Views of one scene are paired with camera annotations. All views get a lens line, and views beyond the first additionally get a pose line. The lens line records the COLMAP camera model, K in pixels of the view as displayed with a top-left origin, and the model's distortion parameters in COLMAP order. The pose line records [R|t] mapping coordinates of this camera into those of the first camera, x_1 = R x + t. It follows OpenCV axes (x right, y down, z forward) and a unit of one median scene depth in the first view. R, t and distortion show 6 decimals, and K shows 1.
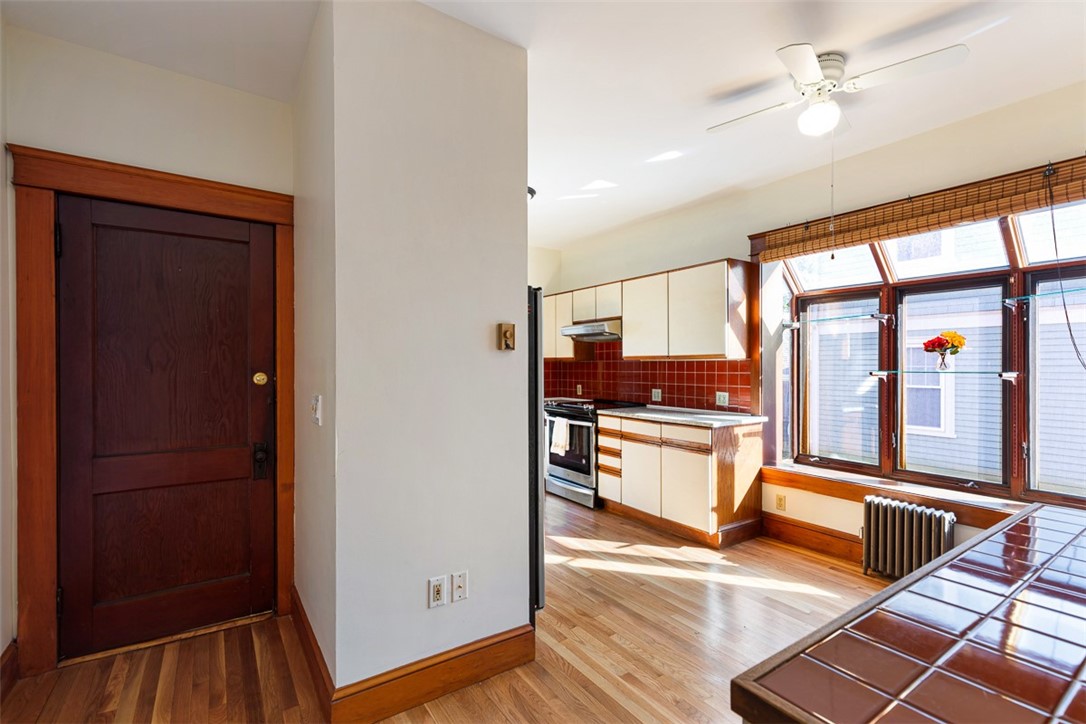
lens RADIAL K [[496.2, 0, 544.2], [0, 496.2, 365.9], [0, 0, 1]] dist [0.013731, -0.003928]
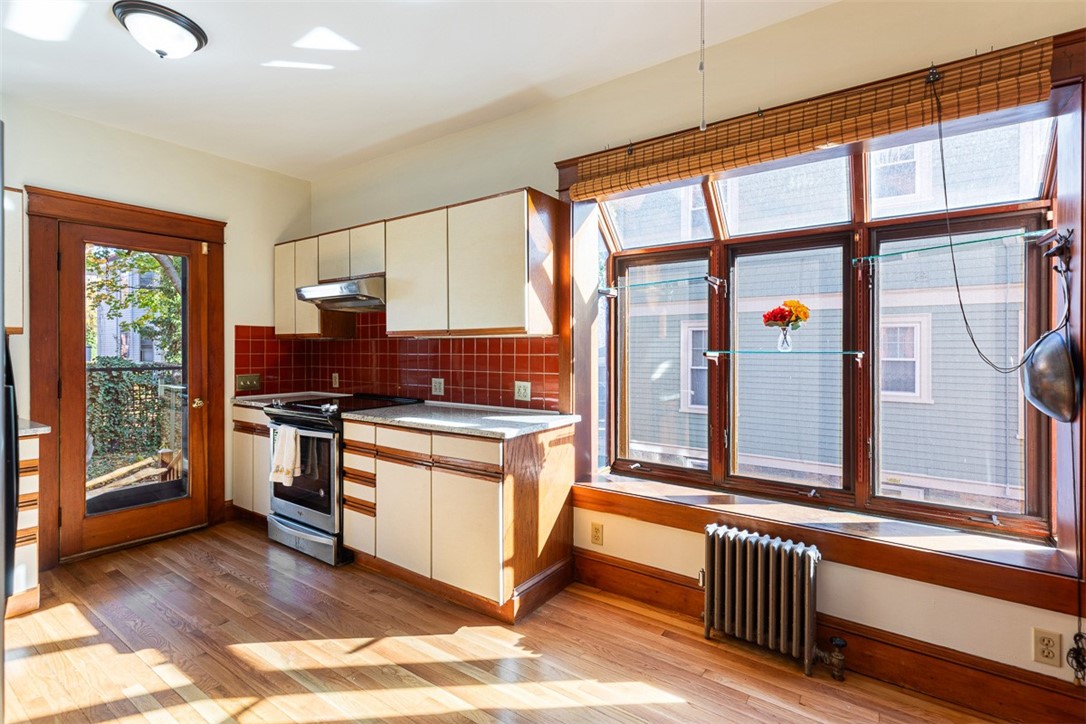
lens RADIAL K [[496.2, 0, 550.7], [0, 496.2, 348.1], [0, 0, 1]] dist [0.013731, -0.003928]
pose [[0.931828, 0.000888, 0.362899, 0.152849], [0.000318, 0.999995, -0.003265, 0.007377], [-0.362900, 0.003157, 0.931823, 0.358354]]
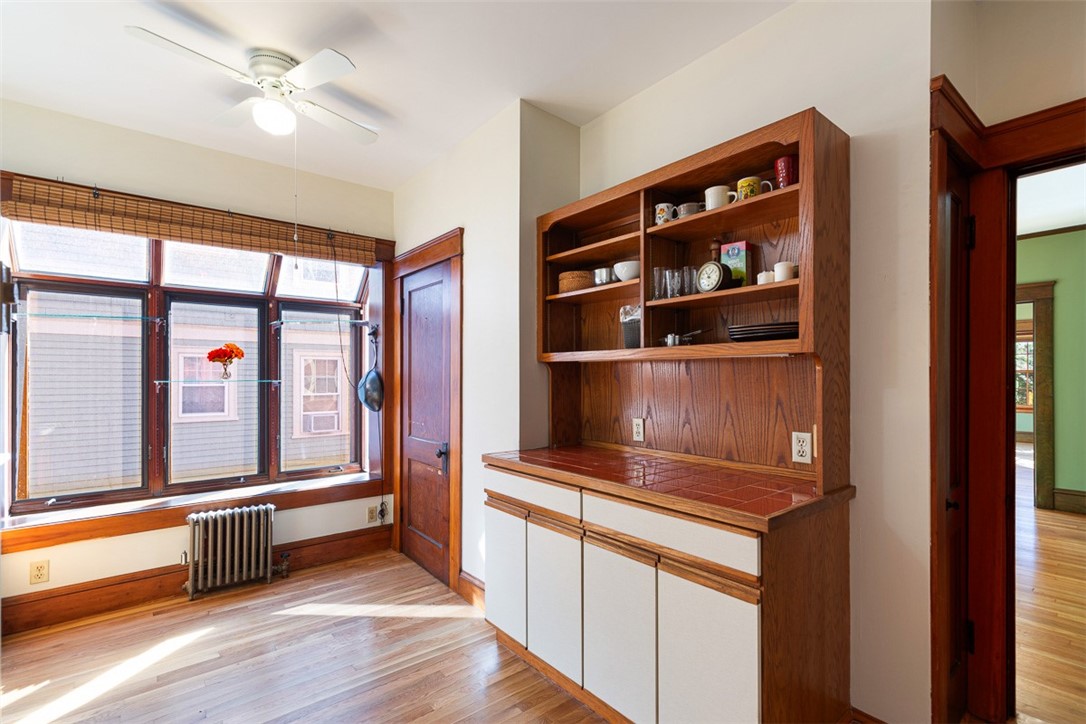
lens RADIAL K [[496.2, 0, 539.6], [0, 496.2, 376.3], [0, 0, 1]] dist [0.013731, -0.003928]
pose [[-0.080837, -0.003524, 0.996721, -0.283108], [0.002426, 0.999990, 0.003732, -0.000294], [-0.996724, 0.002720, -0.080828, 0.366610]]
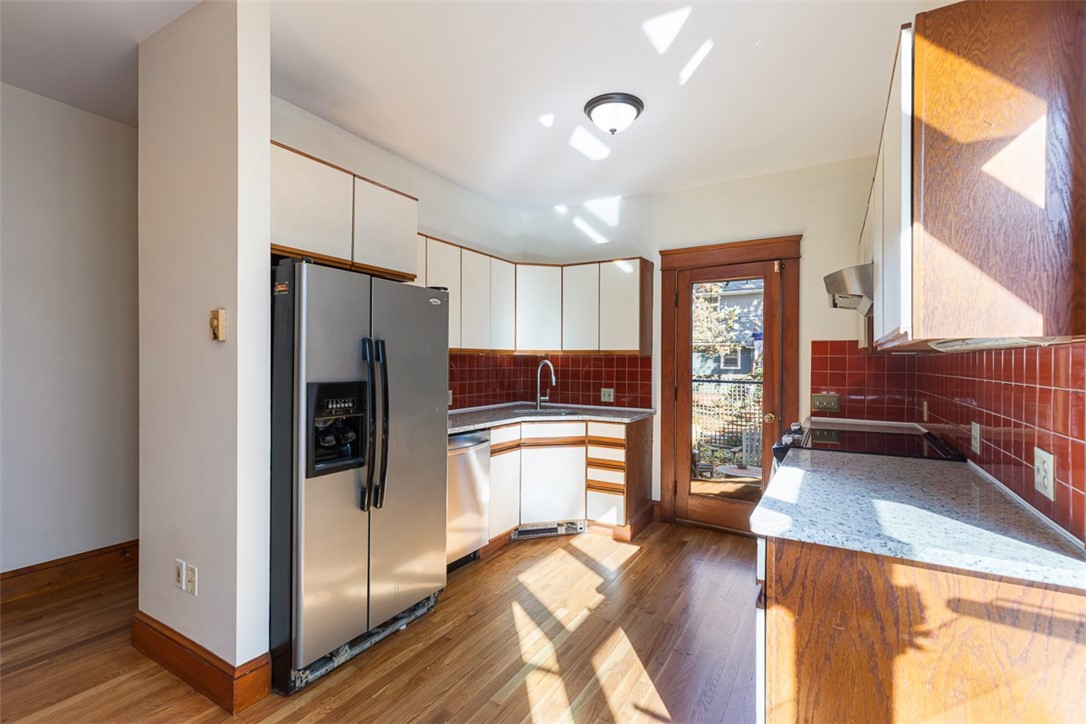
lens RADIAL K [[496.2, 0, 552.1], [0, 496.2, 363.4], [0, 0, 1]] dist [0.013731, -0.003928]
pose [[0.434917, 0.008559, -0.900430, 0.567586], [-0.008672, 0.999948, 0.005316, 0.000218], [0.900429, 0.005496, 0.434969, 0.674211]]
